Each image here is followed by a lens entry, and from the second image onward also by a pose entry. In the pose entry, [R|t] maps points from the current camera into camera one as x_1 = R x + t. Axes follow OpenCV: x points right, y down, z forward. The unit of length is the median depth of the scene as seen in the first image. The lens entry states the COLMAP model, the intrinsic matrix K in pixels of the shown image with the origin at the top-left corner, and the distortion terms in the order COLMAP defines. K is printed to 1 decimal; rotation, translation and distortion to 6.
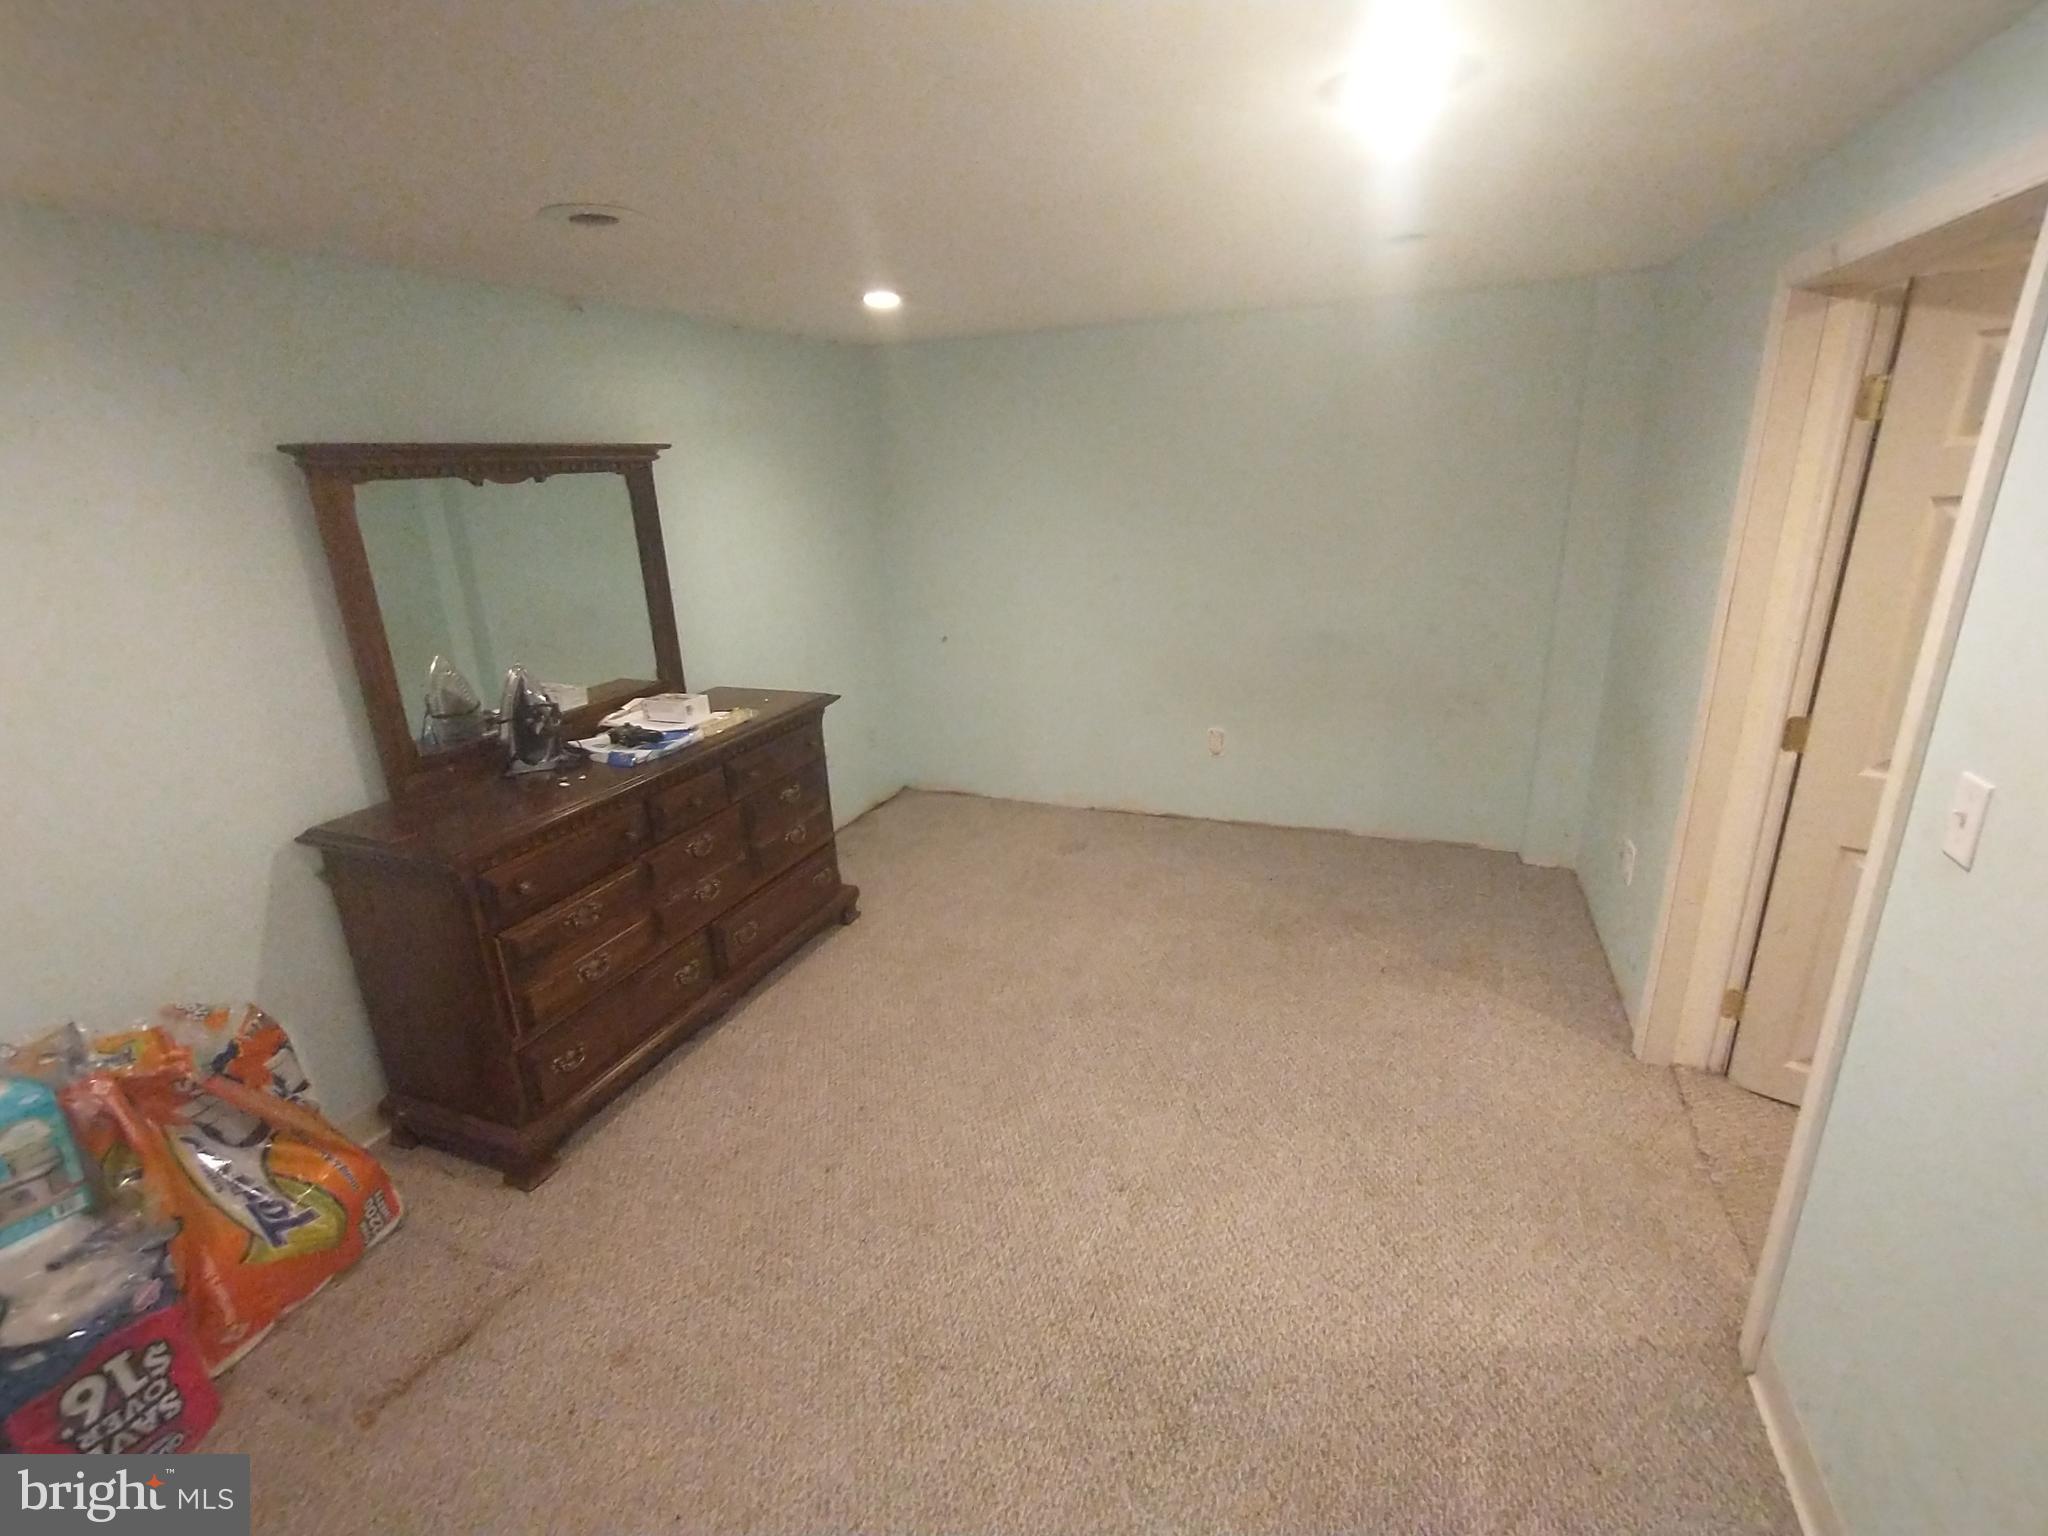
lens RADIAL K [[912.6, 0, 1038.7], [0, 912.6, 757.6], [0, 0, 1]] dist [-0.008600, -0.000524]
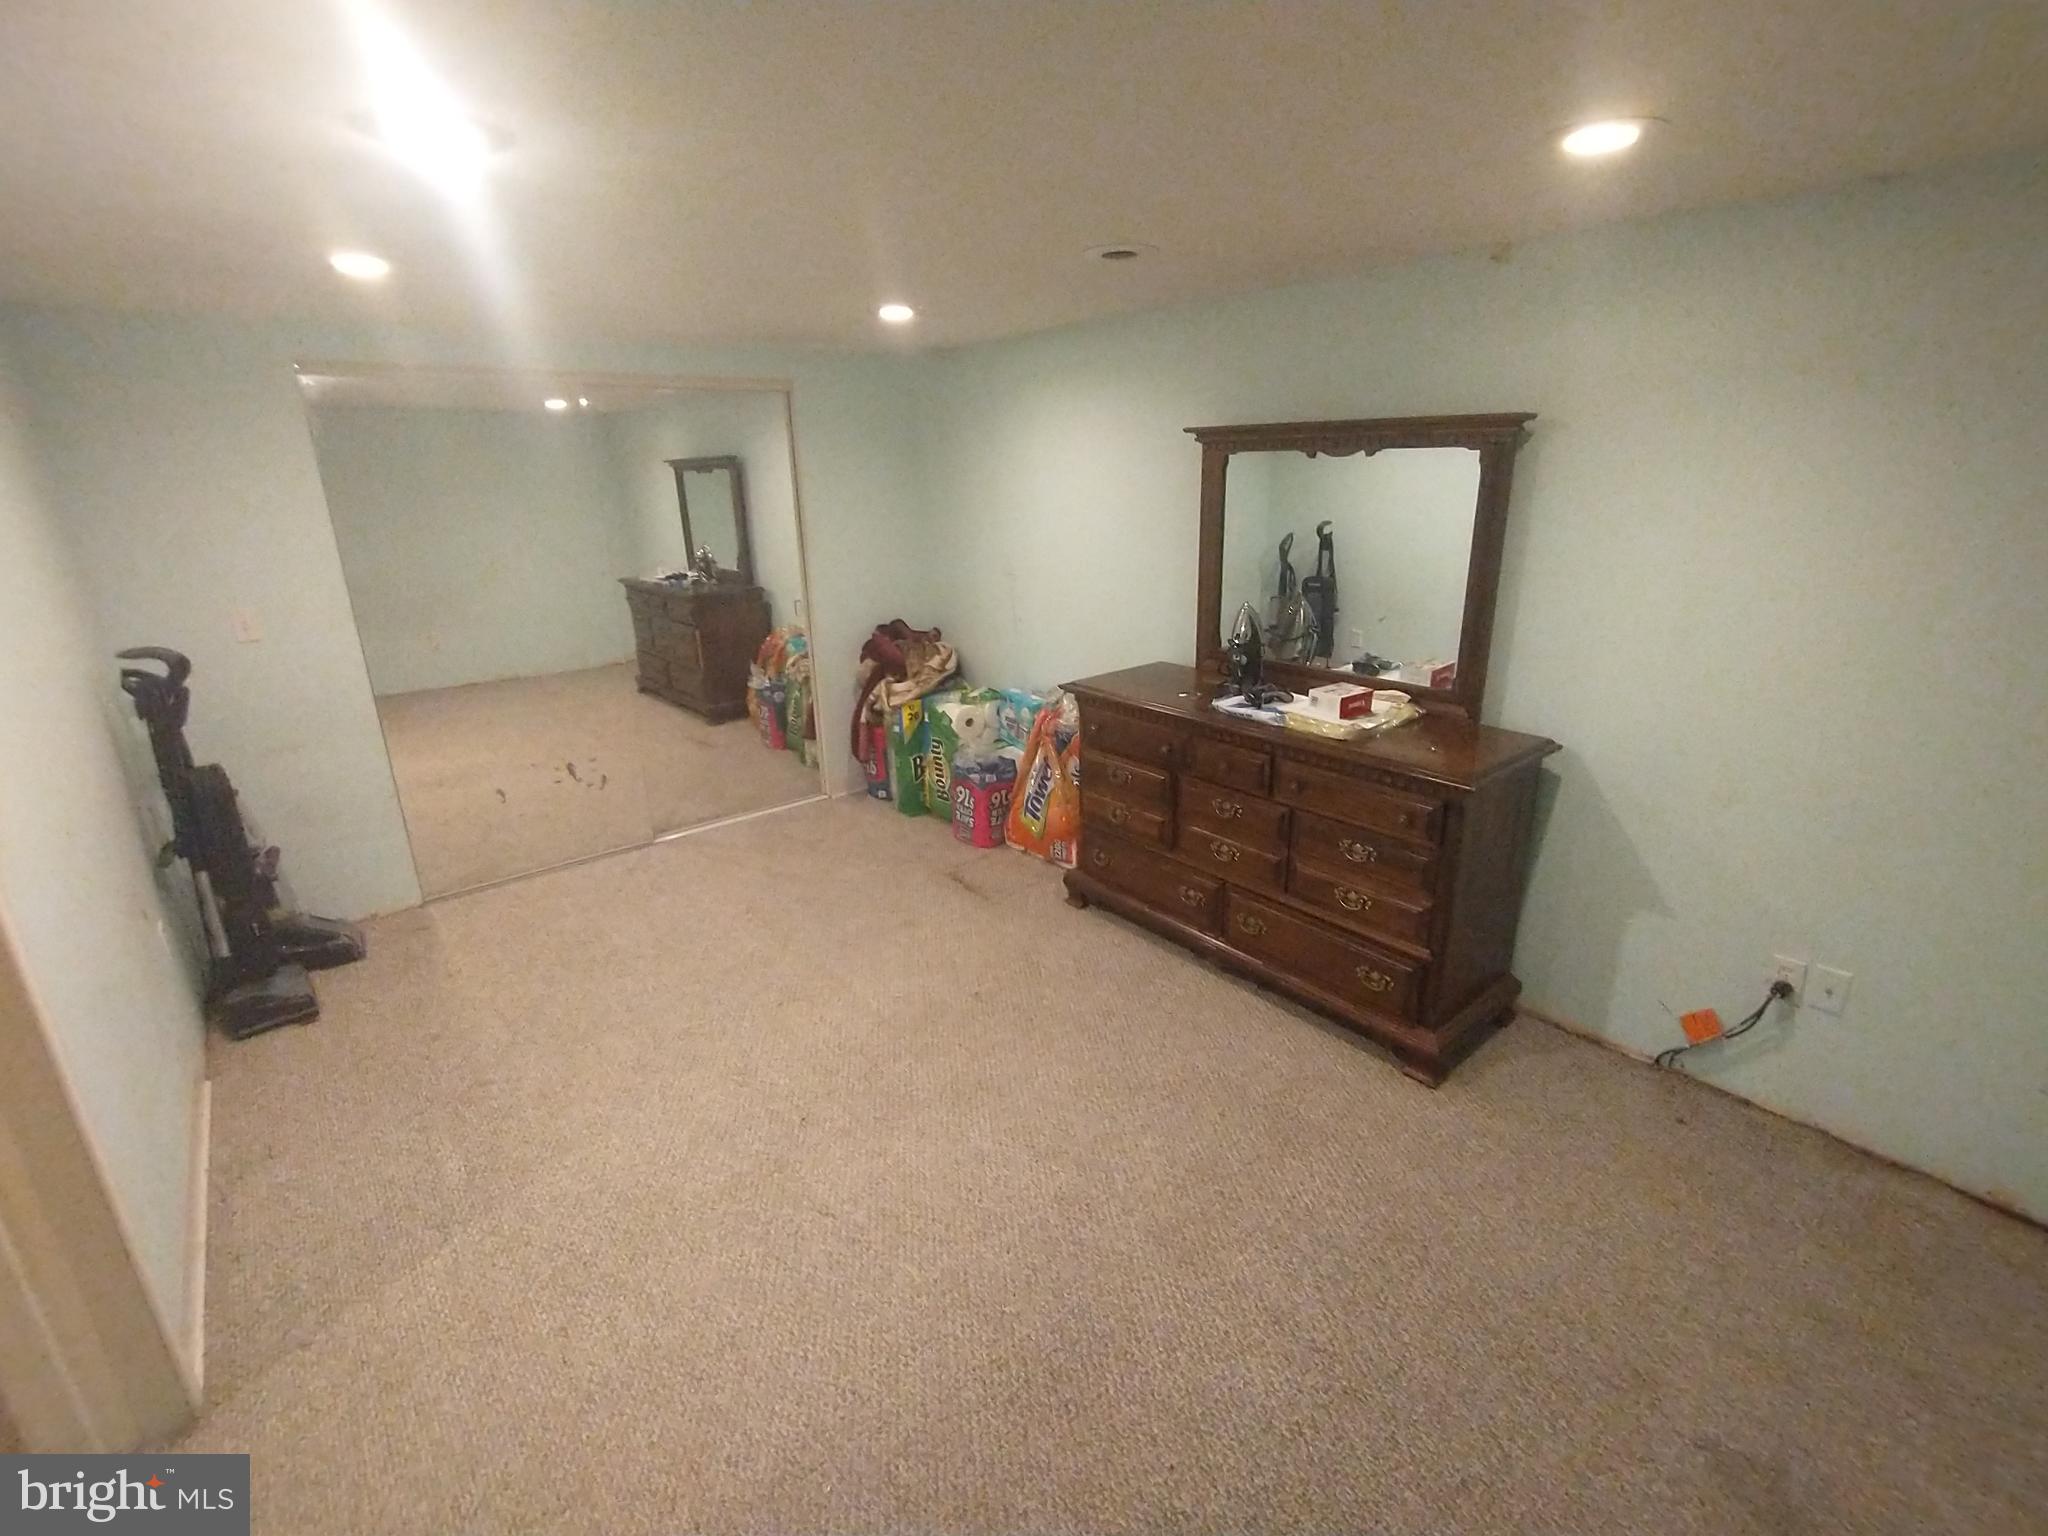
lens RADIAL K [[912.6, 0, 1038.7], [0, 912.6, 757.6], [0, 0, 1]] dist [-0.008600, -0.000524]
pose [[-0.468803, 0.316502, -0.824651, 0.605040], [-0.239914, 0.852878, 0.463724, -0.404475], [0.850097, 0.415241, -0.323899, 1.169491]]
